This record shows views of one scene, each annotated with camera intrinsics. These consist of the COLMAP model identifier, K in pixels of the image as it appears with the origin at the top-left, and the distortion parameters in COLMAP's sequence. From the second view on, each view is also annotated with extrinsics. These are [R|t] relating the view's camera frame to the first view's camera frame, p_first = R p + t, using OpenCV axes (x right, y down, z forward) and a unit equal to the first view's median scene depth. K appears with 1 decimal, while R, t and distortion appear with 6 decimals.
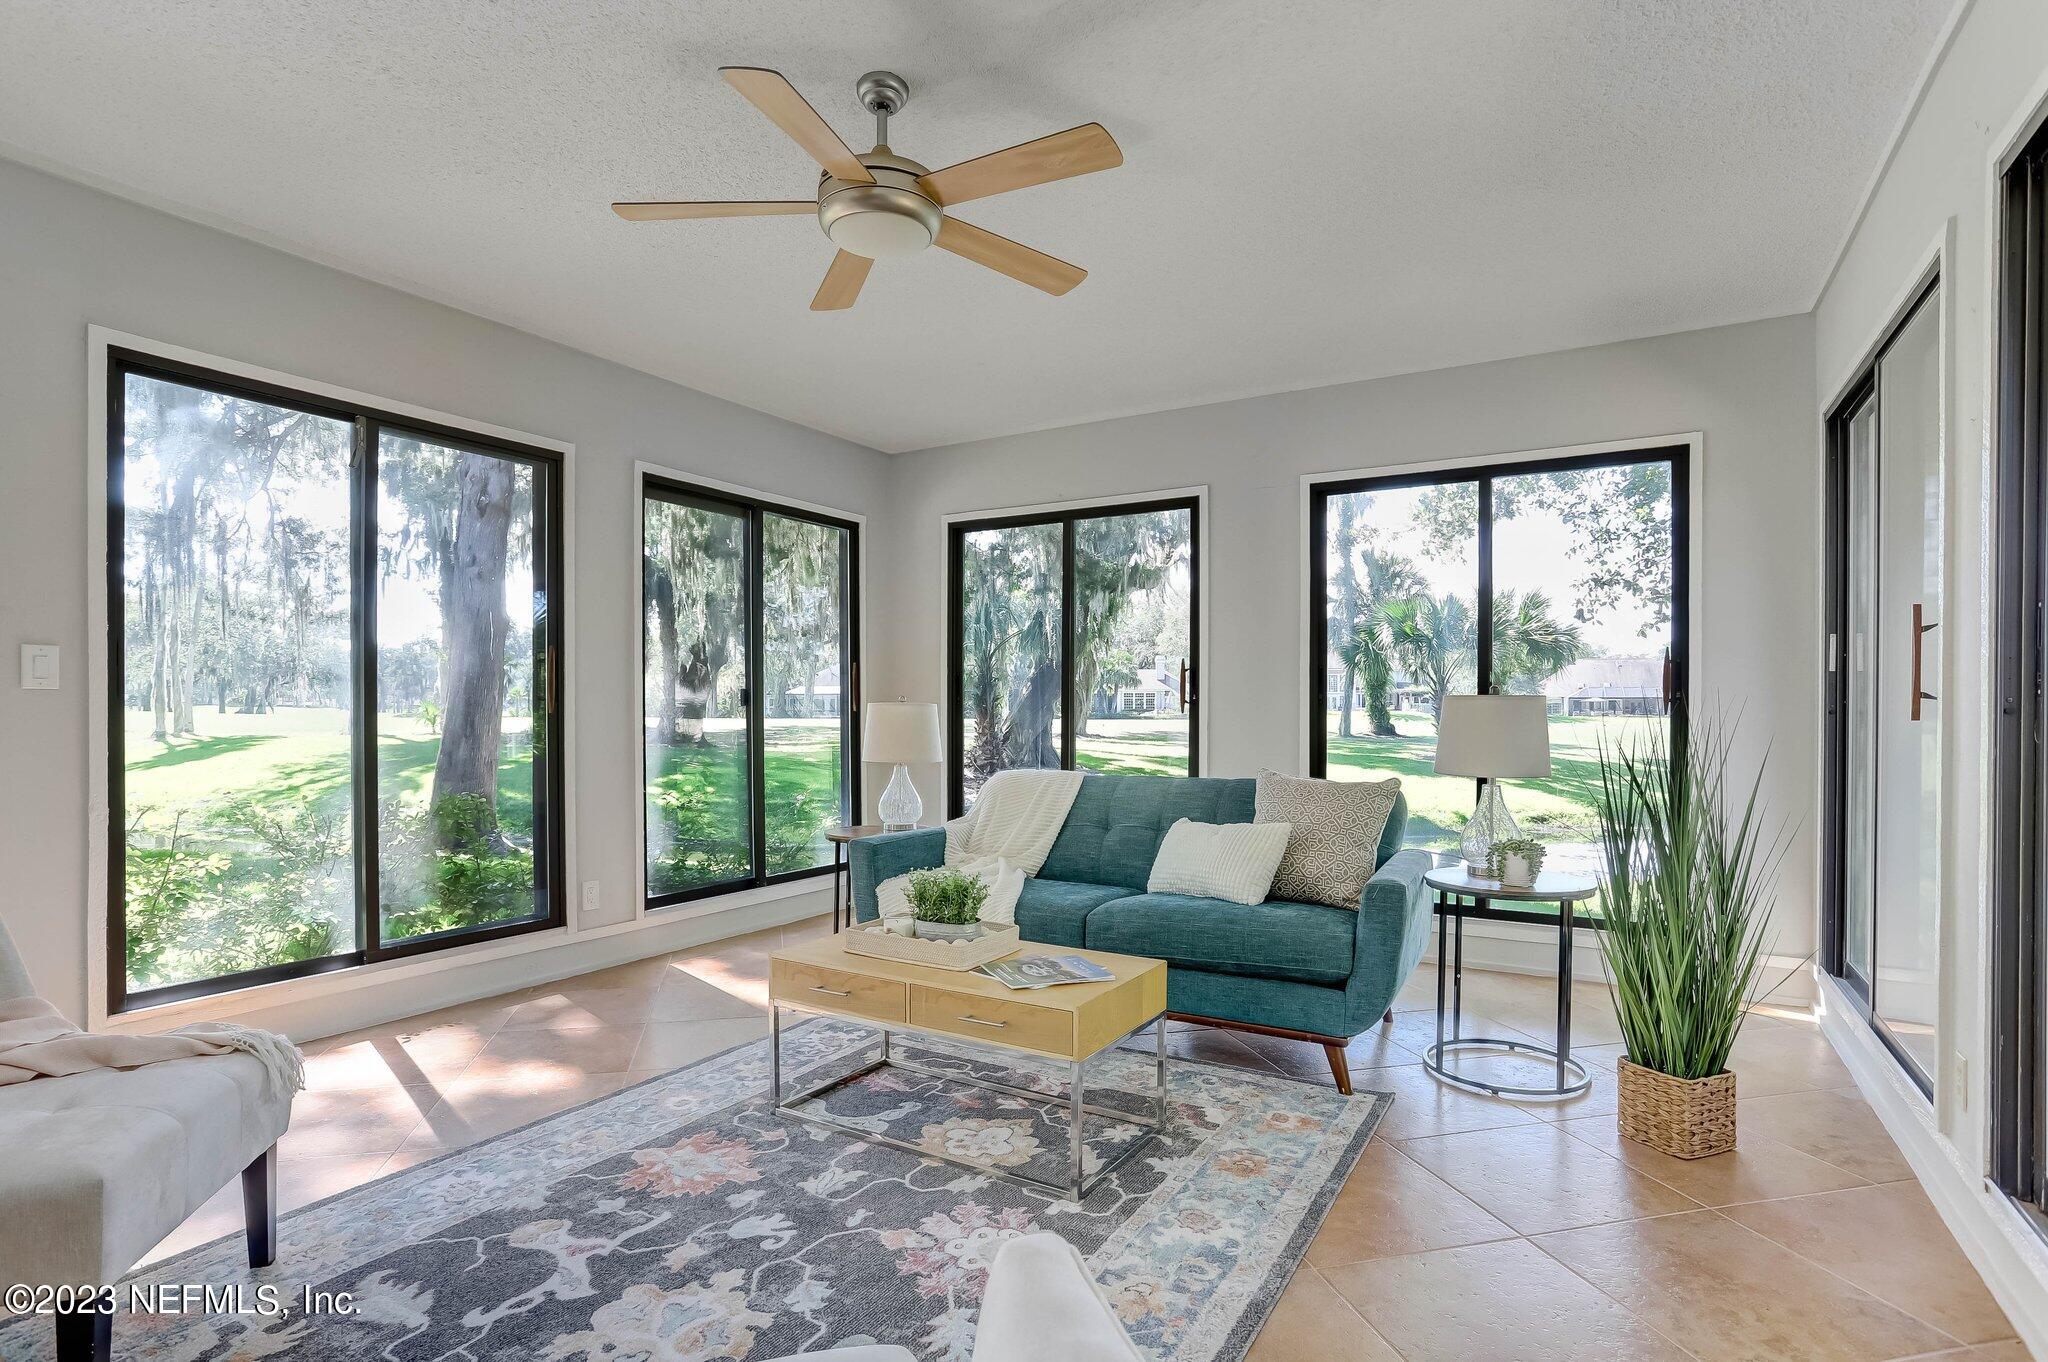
lens RADIAL K [[1030.9, 0, 1002.0], [0, 1030.9, 709.5], [0, 0, 1]] dist [-0.064049, 0.033798]
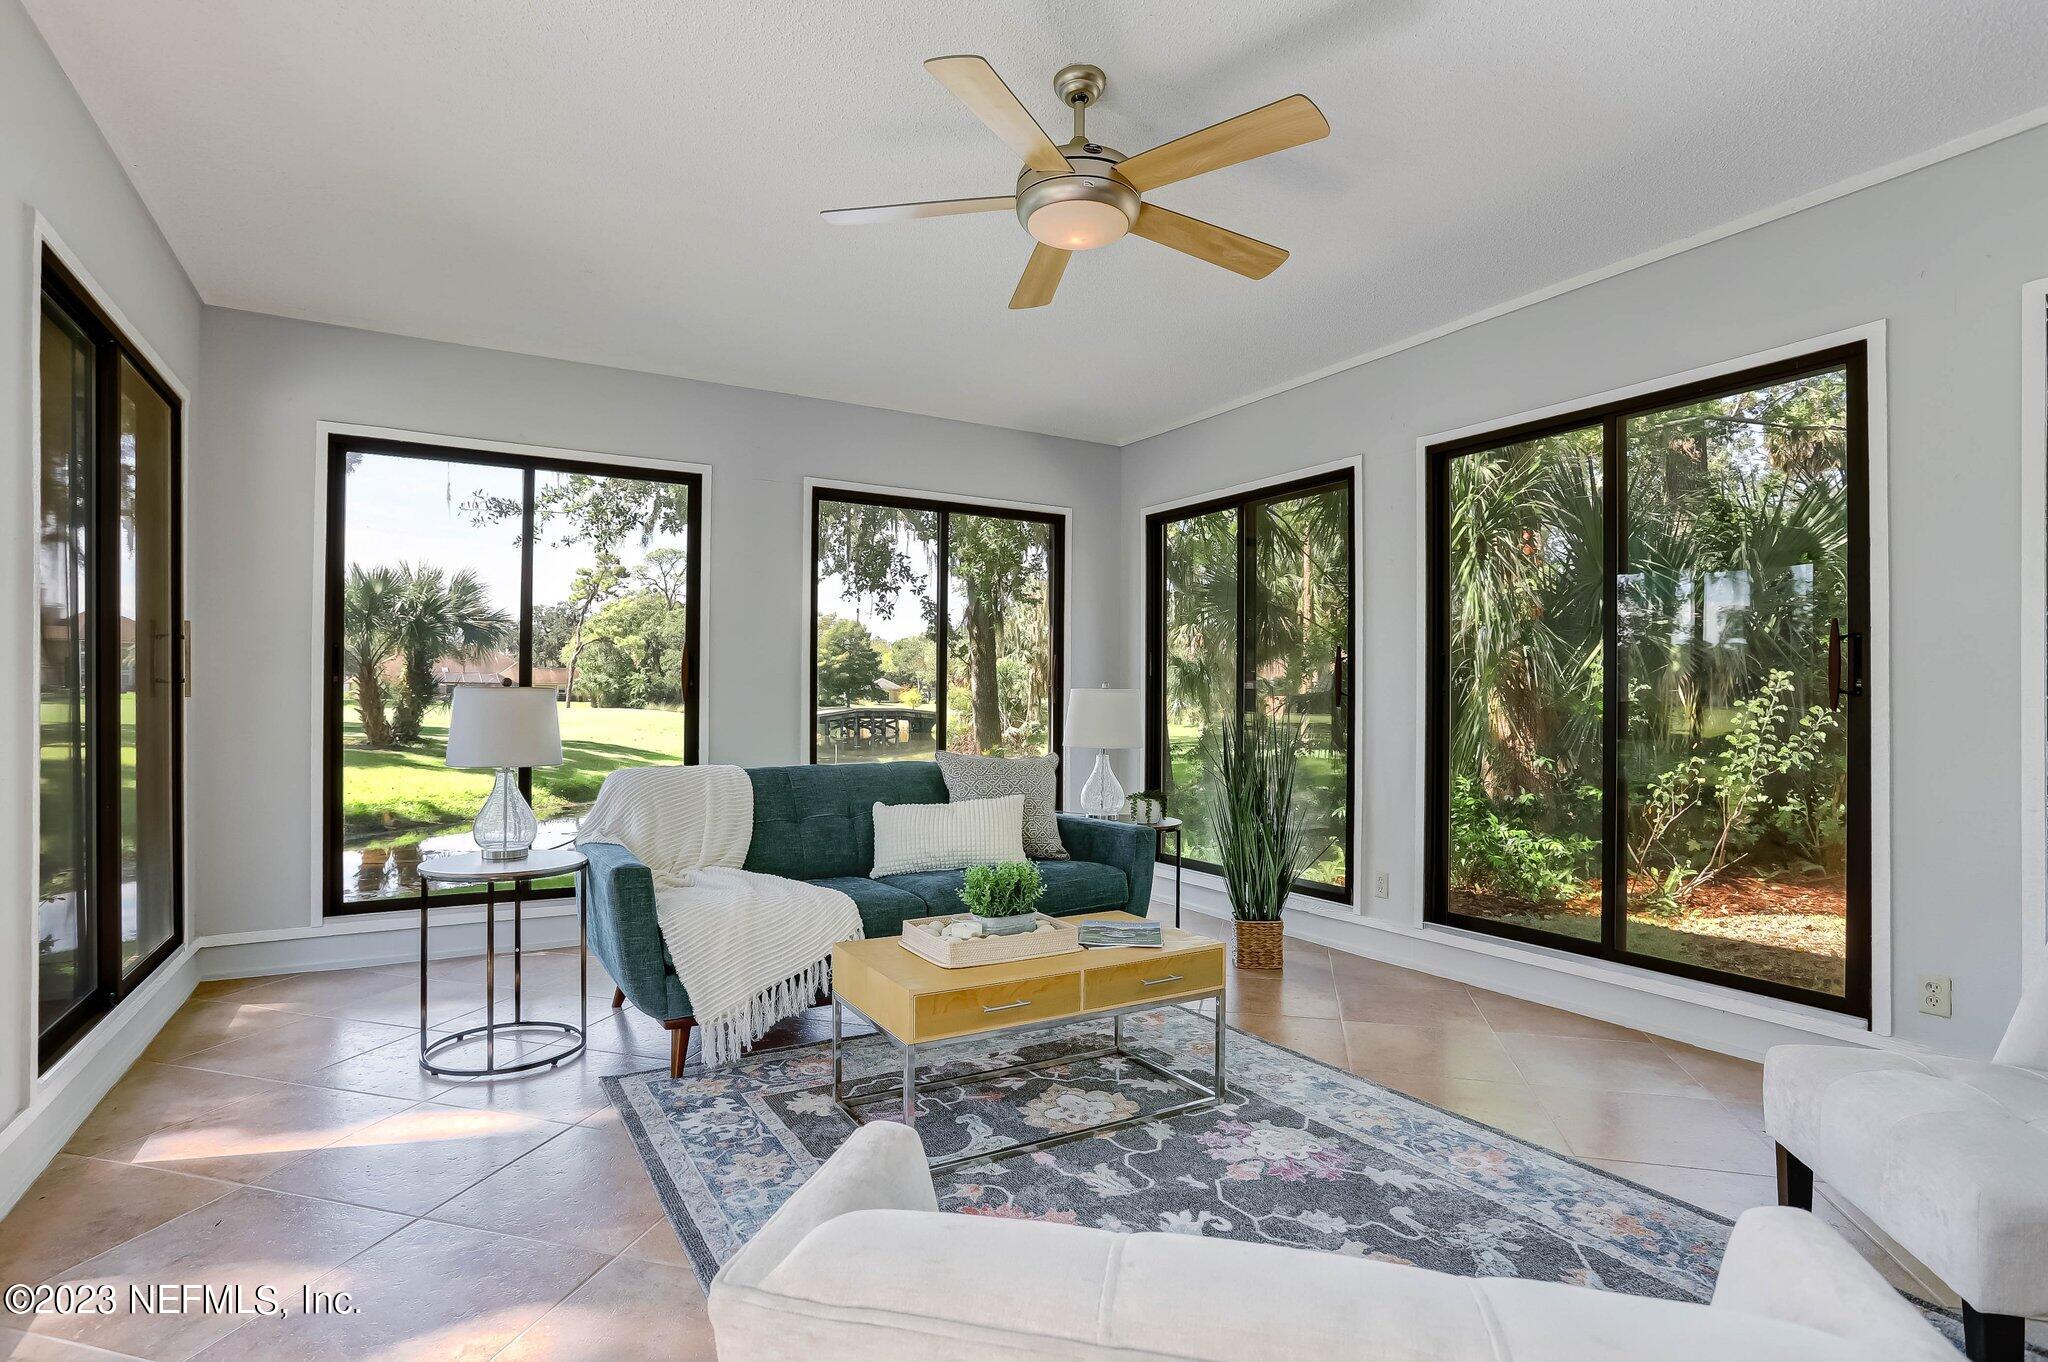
lens RADIAL K [[1030.9, 0, 1002.0], [0, 1030.9, 709.5], [0, 0, 1]] dist [-0.064049, 0.033798]
pose [[0.473459, -0.008589, 0.880774, -0.939725], [-0.001516, 0.999943, 0.010565, 0.000050], [-0.880815, -0.006337, 0.473419, 0.550426]]
